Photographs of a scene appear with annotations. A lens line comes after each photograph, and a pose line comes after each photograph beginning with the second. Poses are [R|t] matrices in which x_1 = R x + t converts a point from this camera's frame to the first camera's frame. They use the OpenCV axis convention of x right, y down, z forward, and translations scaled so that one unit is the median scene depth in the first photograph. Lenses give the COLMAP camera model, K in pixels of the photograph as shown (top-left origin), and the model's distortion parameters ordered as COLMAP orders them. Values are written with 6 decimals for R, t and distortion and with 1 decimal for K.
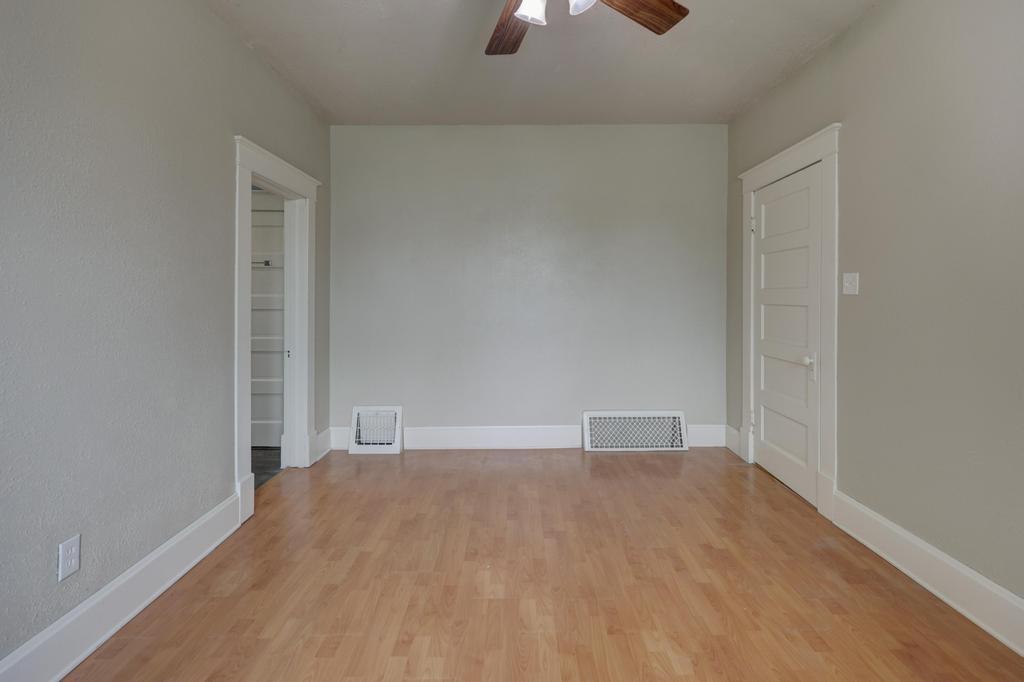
lens RADIAL K [[472.0, 0, 516.6], [0, 472.0, 295.1], [0, 0, 1]] dist [0.001657, 0.000802]
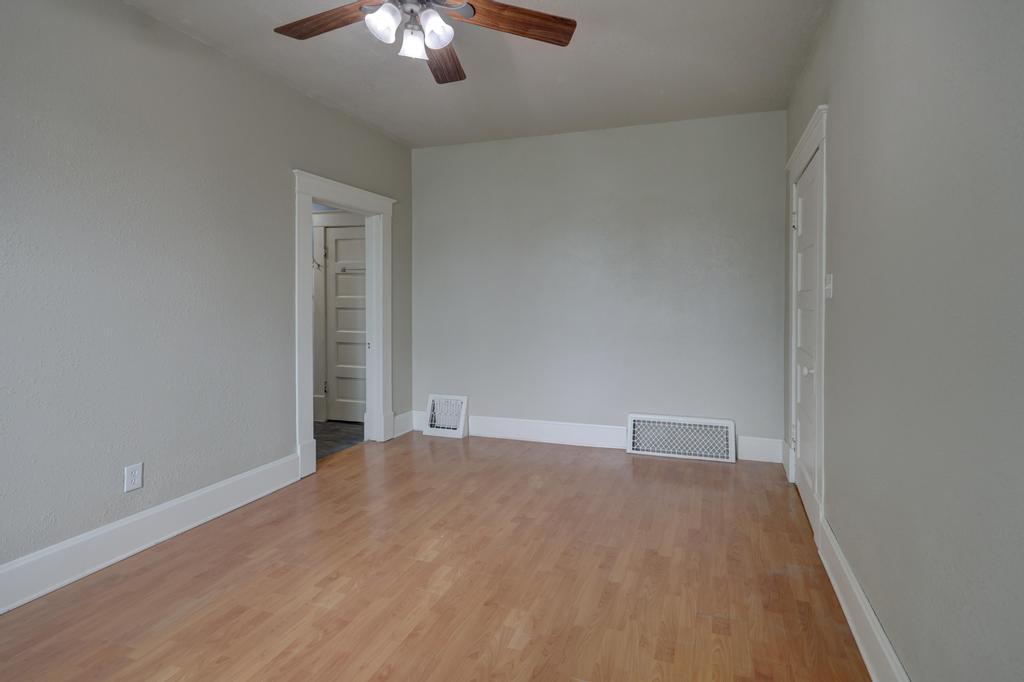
lens RADIAL K [[472.0, 0, 562.0], [0, 472.0, 301.5], [0, 0, 1]] dist [0.001657, 0.000802]
pose [[0.956121, 0.006490, -0.292899, 0.454499], [-0.003429, 0.999934, 0.010963, -0.002880], [0.292951, -0.009478, 0.956081, 0.003096]]
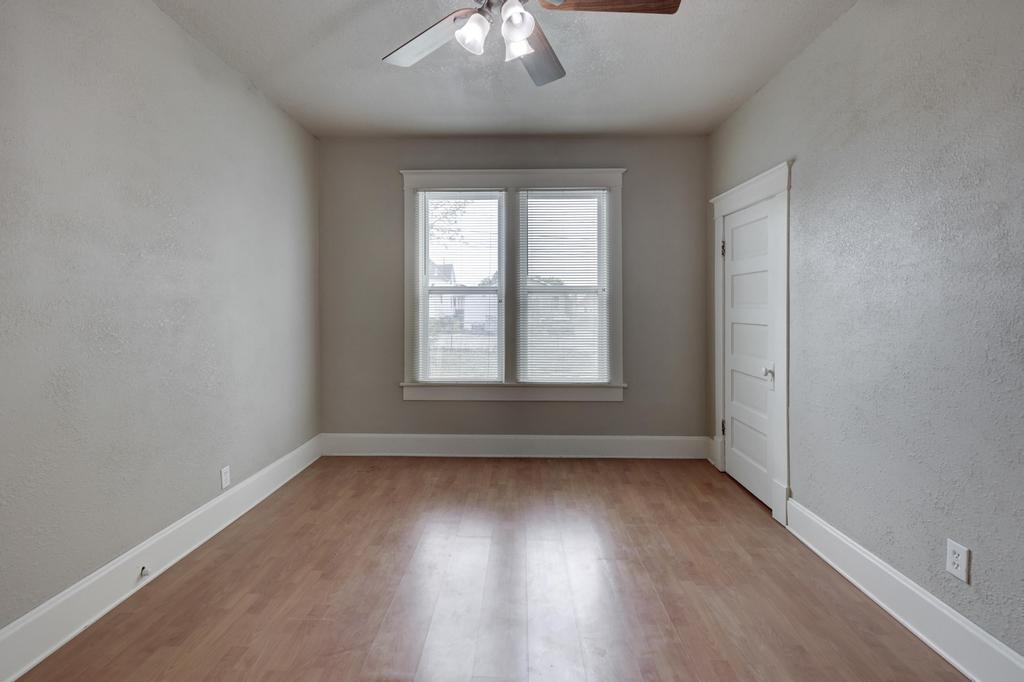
lens RADIAL K [[472.0, 0, 475.0], [0, 472.0, 311.5], [0, 0, 1]] dist [0.001657, 0.000802]
pose [[-0.999967, 0.003627, 0.007285, 0.067975], [0.003648, 0.999989, 0.002862, -0.001208], [-0.007274, 0.002888, -0.999969, 1.278805]]
